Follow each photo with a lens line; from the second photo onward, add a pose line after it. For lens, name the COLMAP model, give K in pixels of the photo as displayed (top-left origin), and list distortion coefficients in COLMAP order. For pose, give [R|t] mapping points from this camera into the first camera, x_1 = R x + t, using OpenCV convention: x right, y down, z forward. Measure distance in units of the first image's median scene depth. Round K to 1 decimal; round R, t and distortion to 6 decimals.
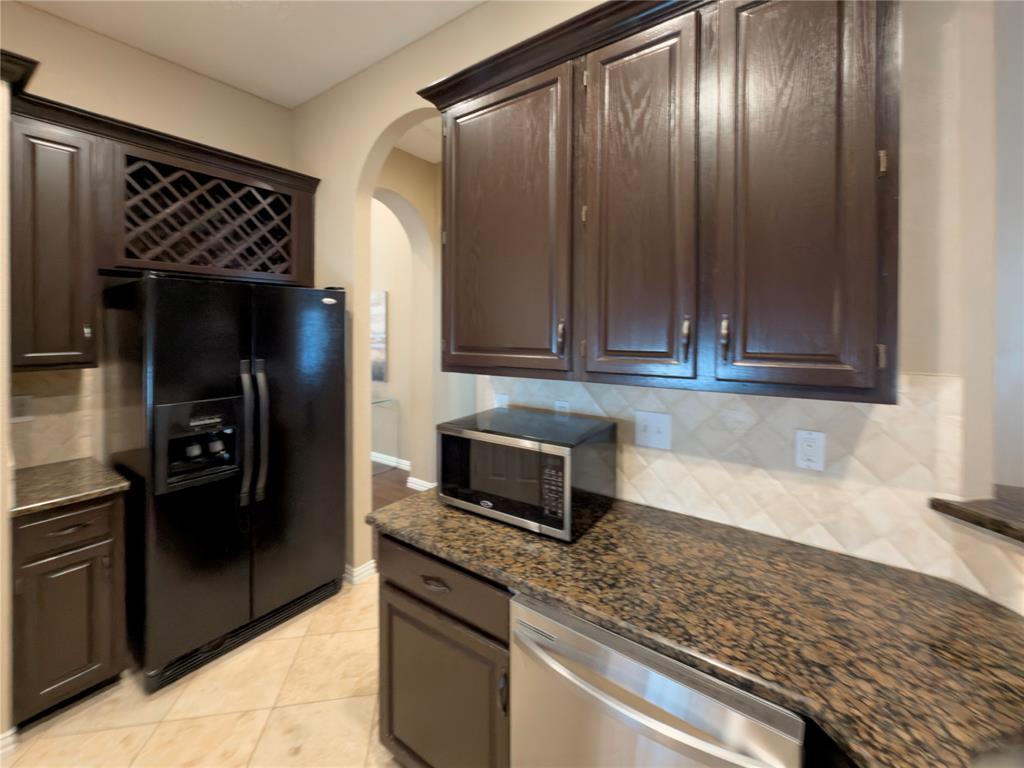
lens RADIAL K [[438.1, 0, 503.7], [0, 438.1, 337.1], [0, 0, 1]] dist [0.000254, 0.000433]
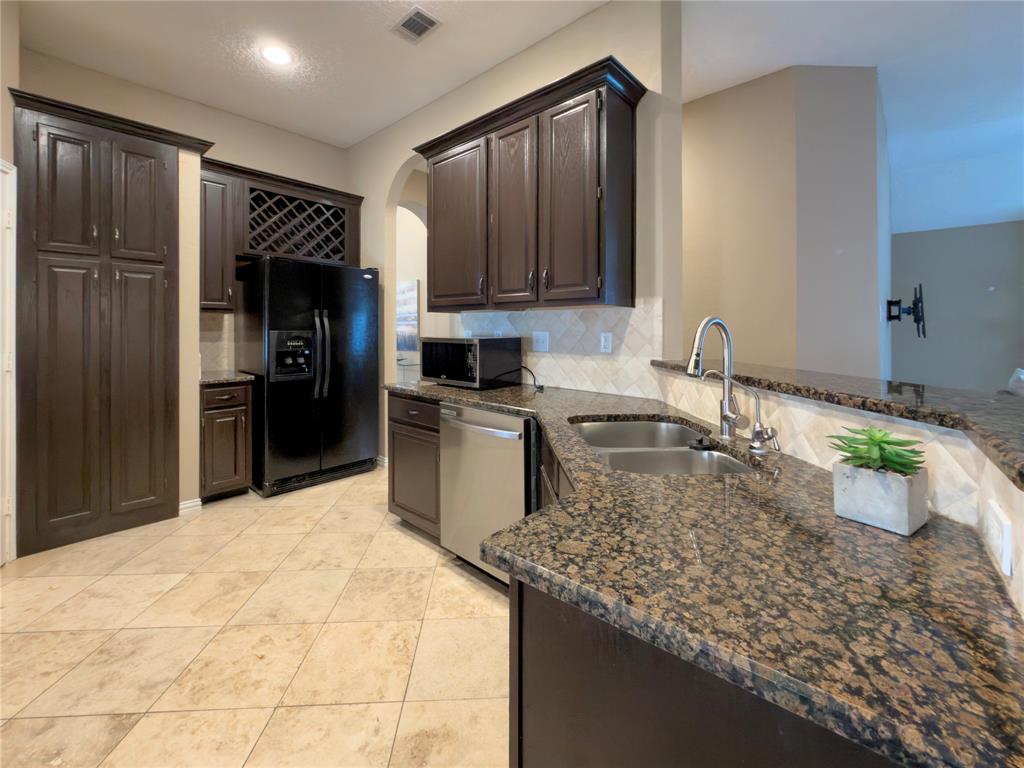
lens RADIAL K [[427.3, 0, 513.8], [0, 427.3, 344.9], [0, 0, 1]] dist [0.000751, 0.000330]
pose [[0.996054, 0.008676, -0.088327, 0.284281], [-0.007171, 0.999824, 0.017343, 0.145550], [0.088462, -0.016642, 0.995941, -0.525559]]
